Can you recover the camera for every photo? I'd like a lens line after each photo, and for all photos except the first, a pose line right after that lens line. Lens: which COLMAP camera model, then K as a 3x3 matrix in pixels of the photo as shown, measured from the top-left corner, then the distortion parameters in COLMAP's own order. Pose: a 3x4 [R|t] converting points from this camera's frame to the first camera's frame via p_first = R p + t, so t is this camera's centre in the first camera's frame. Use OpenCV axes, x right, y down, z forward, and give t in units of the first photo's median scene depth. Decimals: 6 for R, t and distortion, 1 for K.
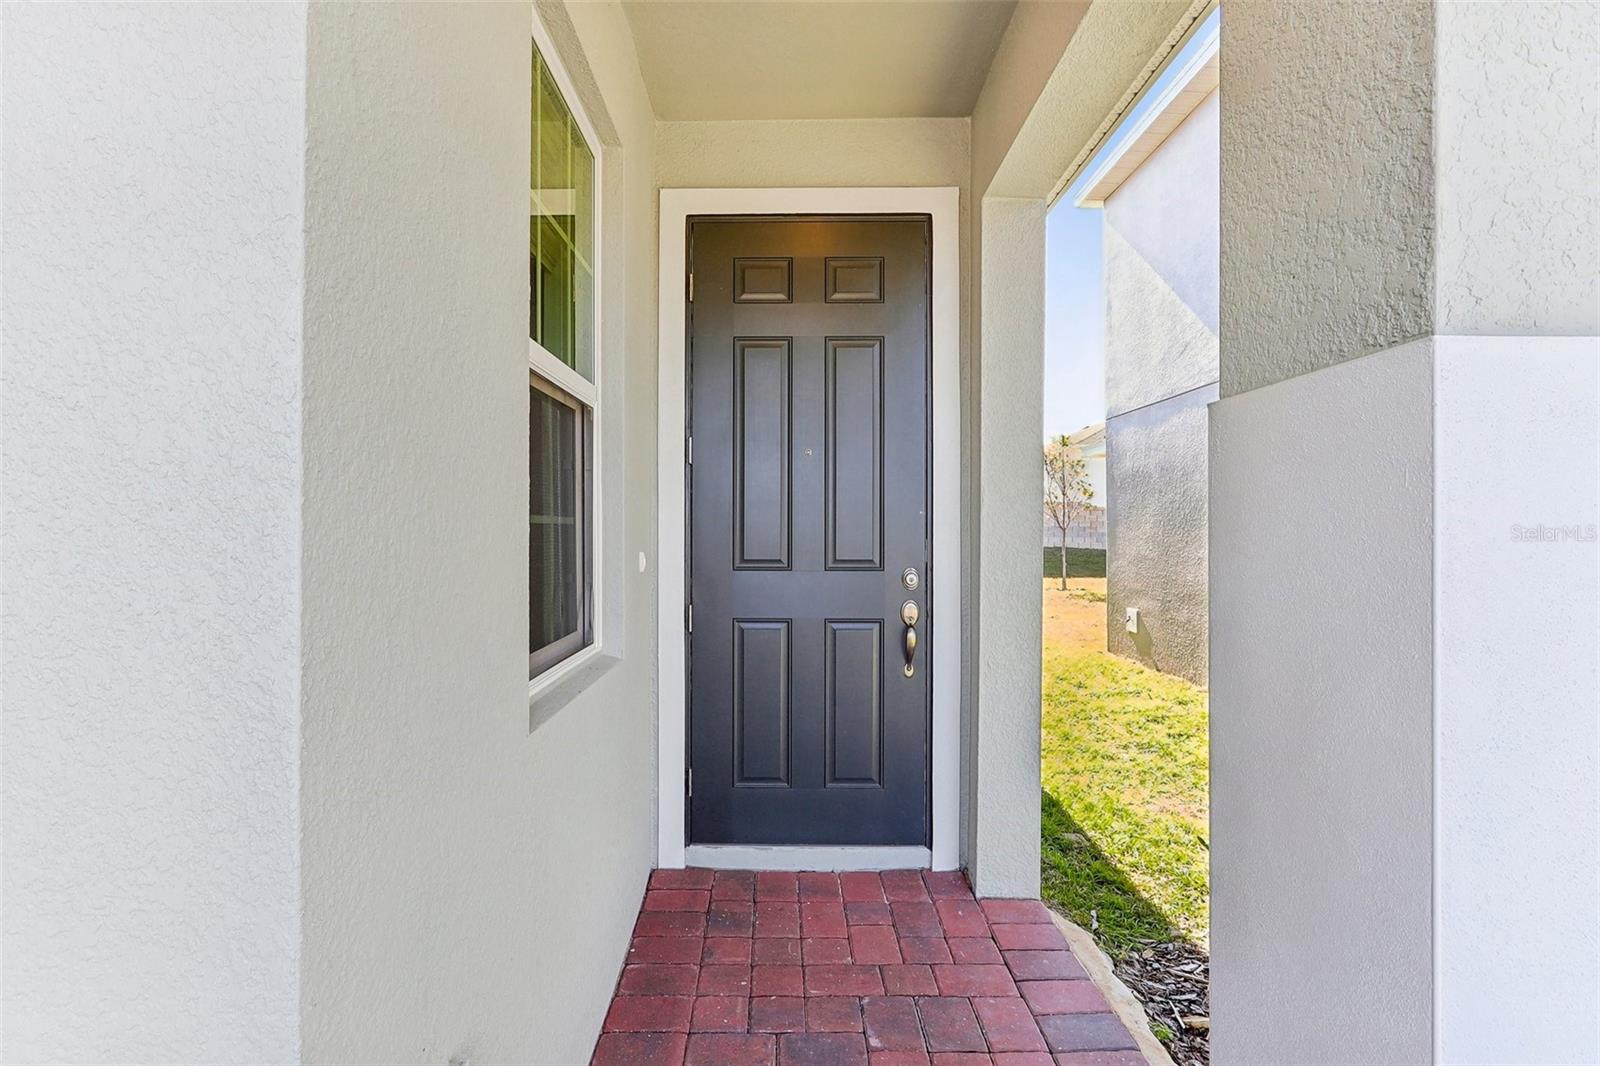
lens RADIAL K [[811.6, 0, 801.5], [0, 811.6, 535.4], [0, 0, 1]] dist [-0.004444, -0.001087]
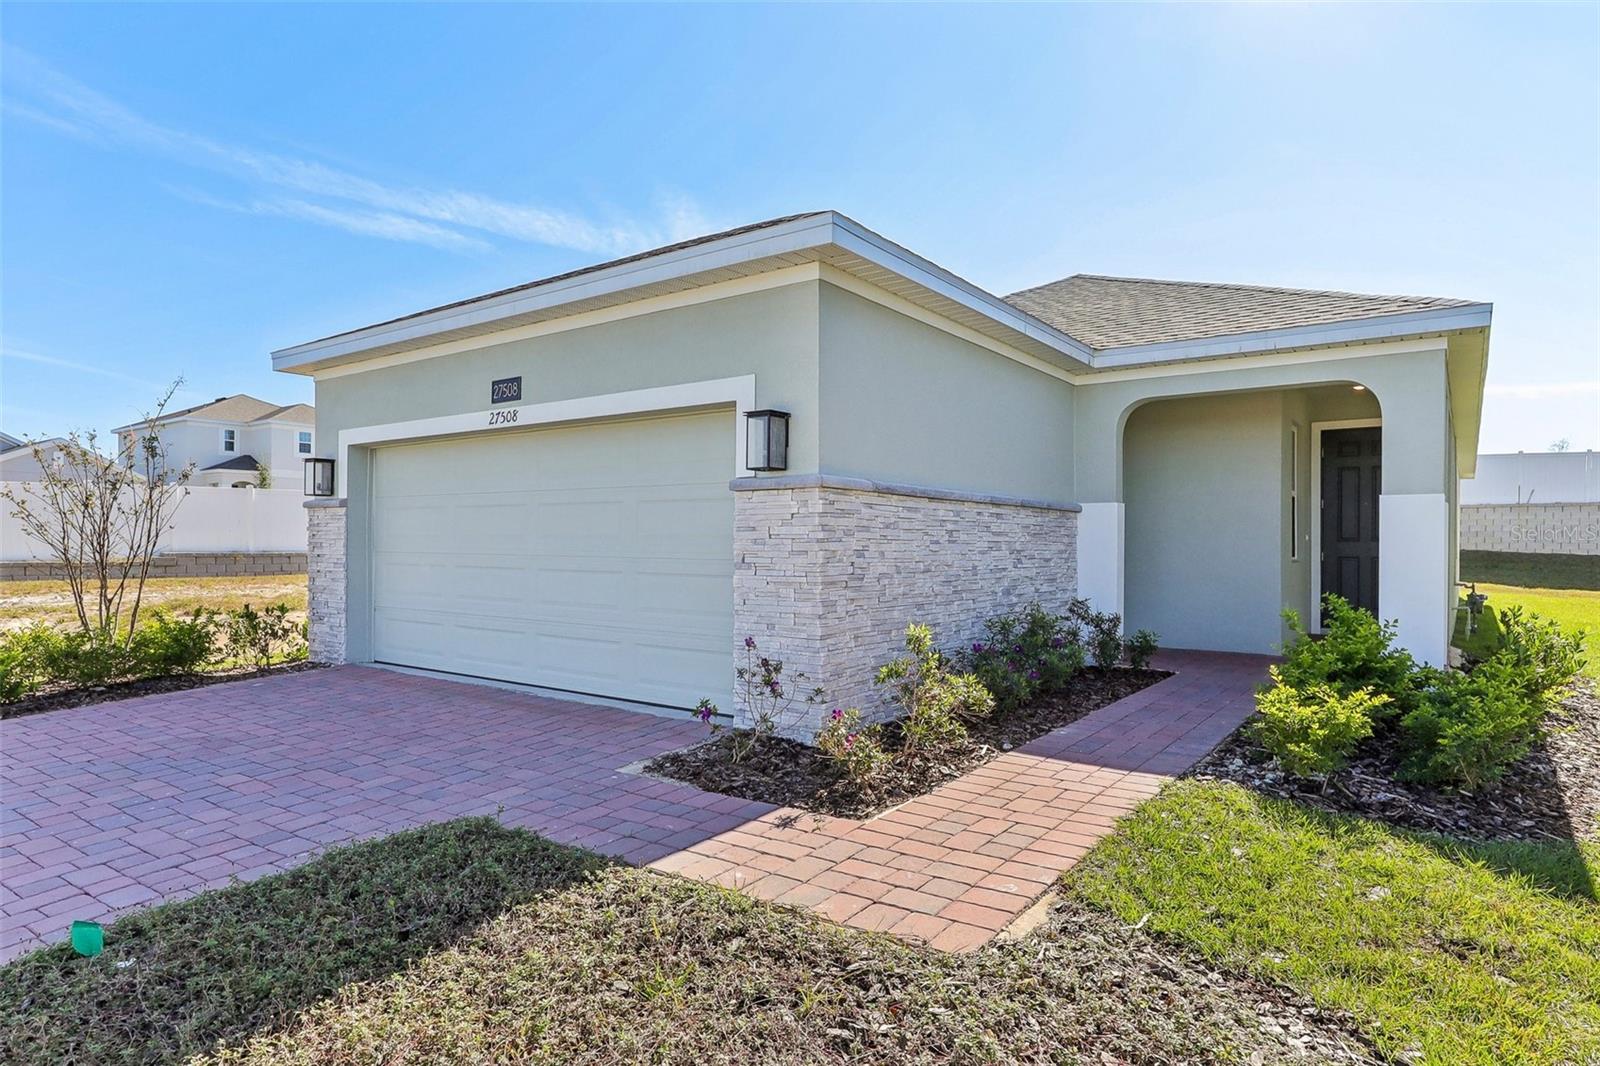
lens RADIAL K [[933.1, 0, 790.6], [0, 933.1, 538.0], [0, 0, 1]] dist [-0.016994, 0.000385]
pose [[0.812925, -0.001229, -0.582367, 0.283792], [-0.004703, 0.999951, -0.008676, 0.067098], [0.582349, 0.009792, 0.812880, -3.153347]]
